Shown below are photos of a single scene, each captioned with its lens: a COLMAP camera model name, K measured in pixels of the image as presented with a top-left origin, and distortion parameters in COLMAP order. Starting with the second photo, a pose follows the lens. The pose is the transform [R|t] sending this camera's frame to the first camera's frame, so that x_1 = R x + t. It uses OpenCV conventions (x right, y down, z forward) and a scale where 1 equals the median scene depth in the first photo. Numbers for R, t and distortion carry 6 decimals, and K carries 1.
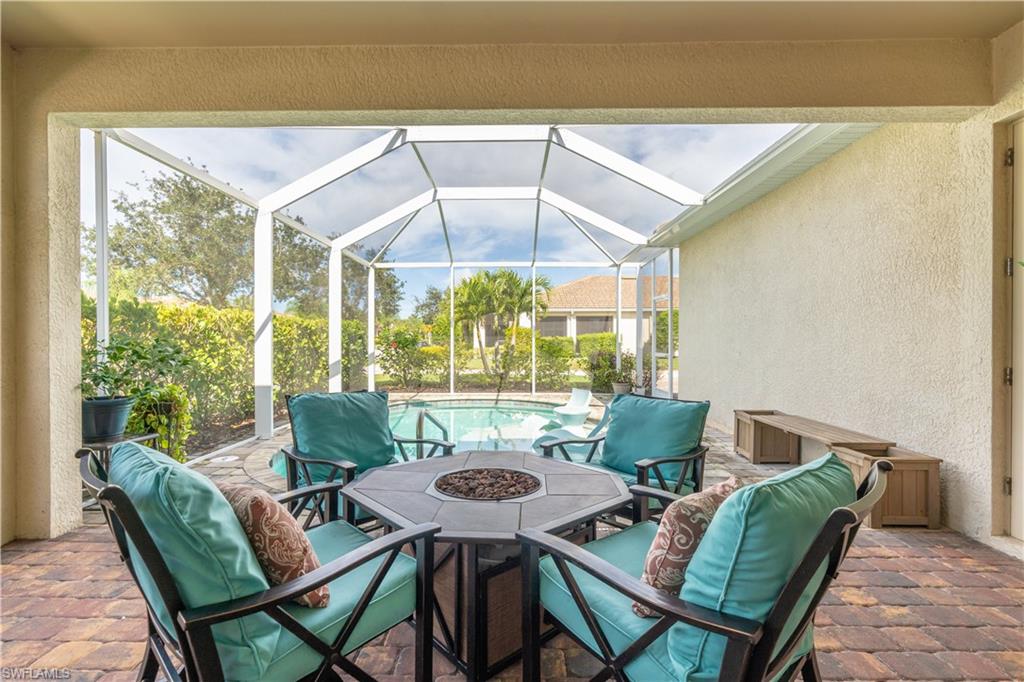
lens RADIAL K [[468.2, 0, 503.1], [0, 468.2, 324.2], [0, 0, 1]] dist [-0.009659, 0.003720]
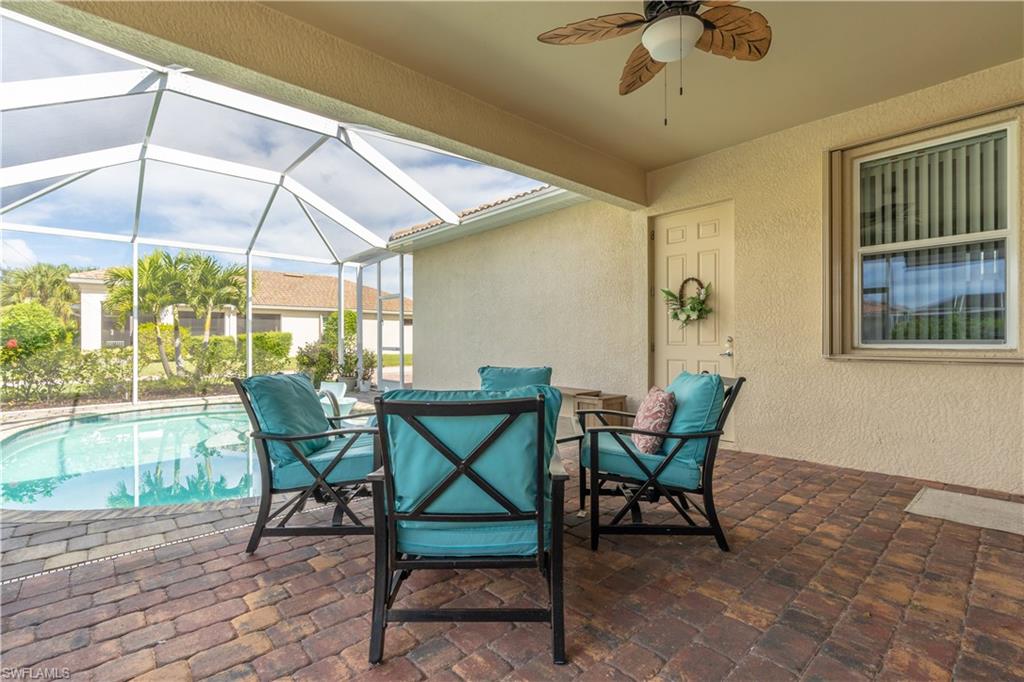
lens RADIAL K [[468.2, 0, 506.1], [0, 468.2, 325.2], [0, 0, 1]] dist [-0.009659, 0.003720]
pose [[0.734019, 0.020050, 0.678833, -0.479739], [-0.018653, 0.999782, -0.009360, 0.032626], [-0.678873, -0.005792, 0.734233, -0.014990]]
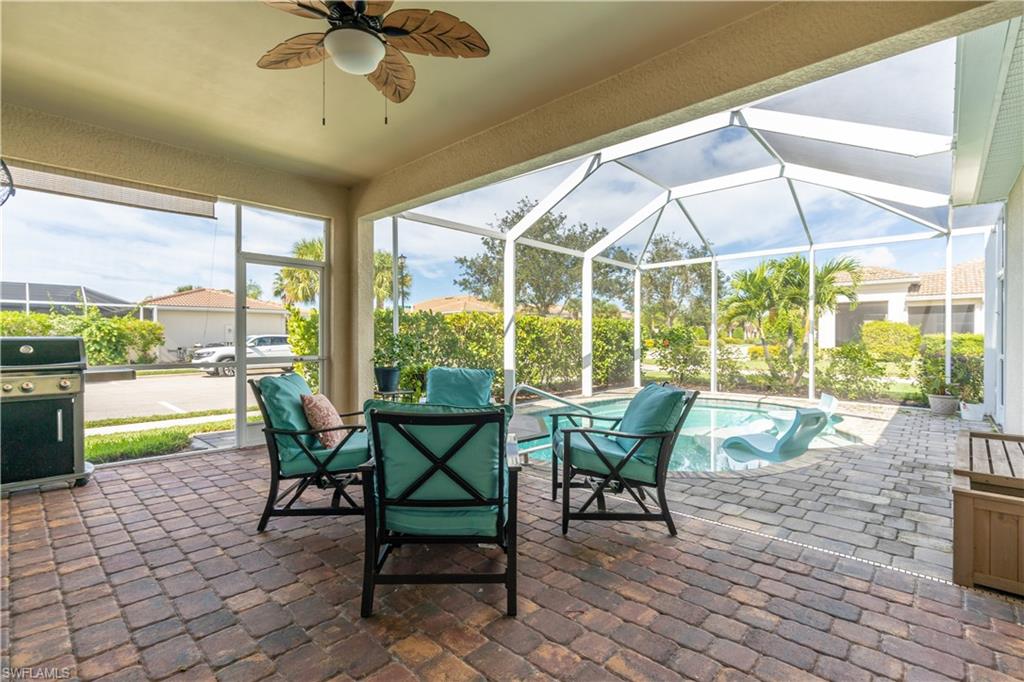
lens RADIAL K [[468.2, 0, 495.4], [0, 468.2, 316.7], [0, 0, 1]] dist [-0.009659, 0.003720]
pose [[0.731941, -0.030120, -0.680702, 0.571950], [0.020634, 0.999544, -0.022042, 0.010812], [0.681056, 0.002088, 0.732228, -0.031491]]
